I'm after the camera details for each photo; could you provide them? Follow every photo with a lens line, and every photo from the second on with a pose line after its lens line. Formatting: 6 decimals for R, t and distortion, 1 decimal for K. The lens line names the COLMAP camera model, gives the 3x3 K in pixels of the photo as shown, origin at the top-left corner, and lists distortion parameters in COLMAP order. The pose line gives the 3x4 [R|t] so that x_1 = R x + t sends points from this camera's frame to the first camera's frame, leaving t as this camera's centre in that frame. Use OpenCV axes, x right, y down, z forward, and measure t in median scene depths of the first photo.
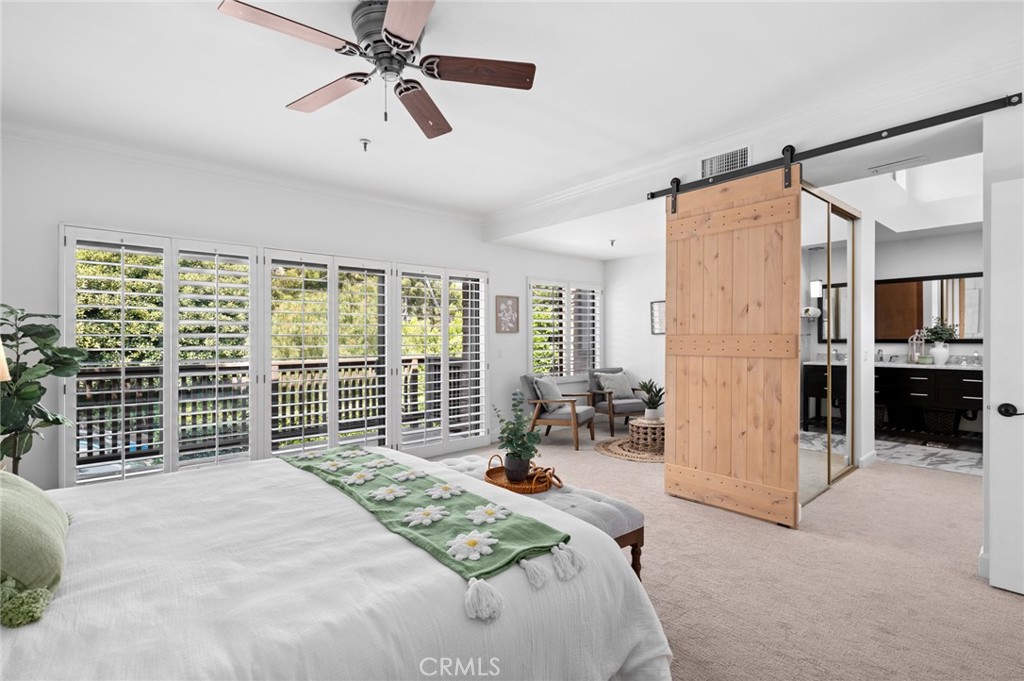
lens RADIAL K [[479.6, 0, 512.4], [0, 479.6, 341.8], [0, 0, 1]] dist [0.008620, -0.001866]
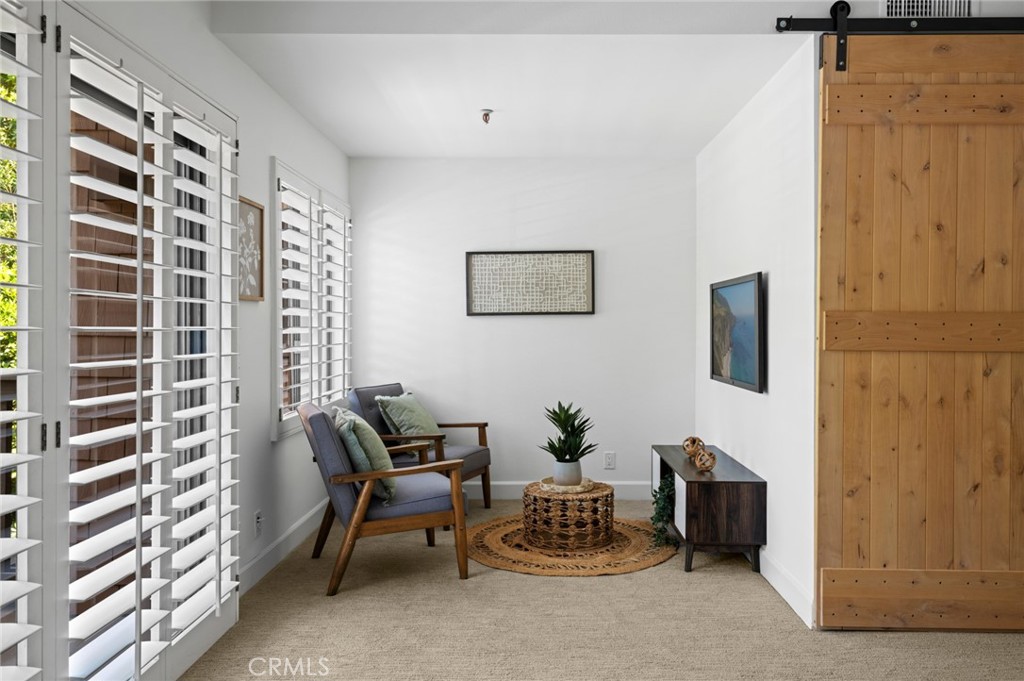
lens RADIAL K [[770.5, 0, 513.1], [0, 770.5, 338.3], [0, 0, 1]] dist [0.008499, 0.000261]
pose [[0.662769, -0.000164, 0.748824, -0.525753], [-0.001907, 0.999996, 0.001907, 0.013840], [-0.748821, -0.002692, 0.662767, 0.756580]]
